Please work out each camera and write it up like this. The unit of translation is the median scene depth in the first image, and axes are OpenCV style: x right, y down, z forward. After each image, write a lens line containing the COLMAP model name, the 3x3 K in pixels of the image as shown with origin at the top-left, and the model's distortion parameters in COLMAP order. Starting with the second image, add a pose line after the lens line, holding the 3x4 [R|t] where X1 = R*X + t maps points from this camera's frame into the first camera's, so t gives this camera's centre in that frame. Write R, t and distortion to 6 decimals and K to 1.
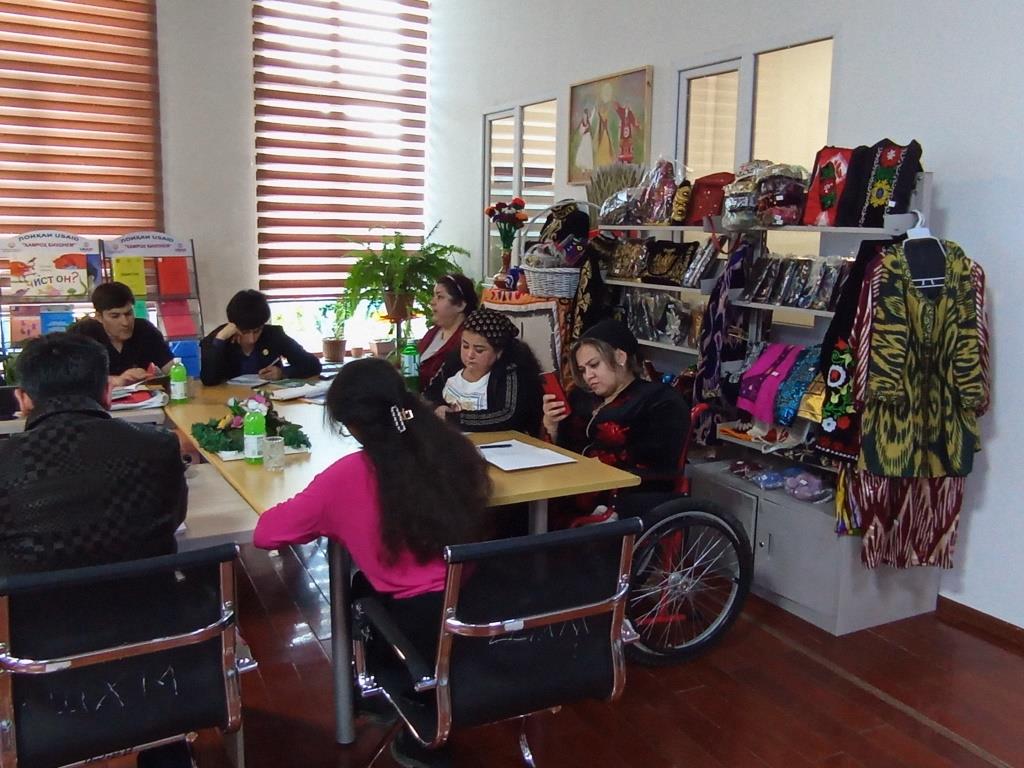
lens RADIAL K [[840.8, 0, 541.6], [0, 840.8, 379.4], [0, 0, 1]] dist [-0.042171, 0.000579]
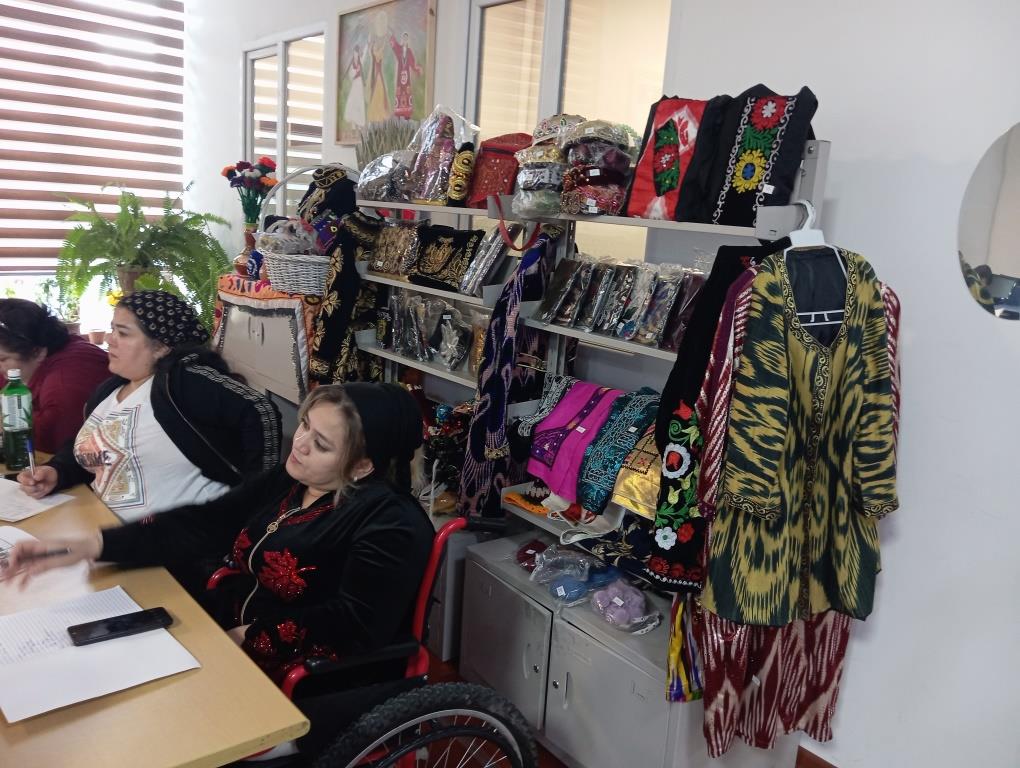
lens RADIAL K [[827.5, 0, 510.0], [0, 827.5, 384.0], [0, 0, 1]] dist [0.043821, -0.006114]
pose [[0.984080, 0.015563, 0.177044, 0.105587], [-0.021977, 0.999169, 0.034327, -0.070999], [-0.176362, -0.037671, 0.983604, 0.360181]]
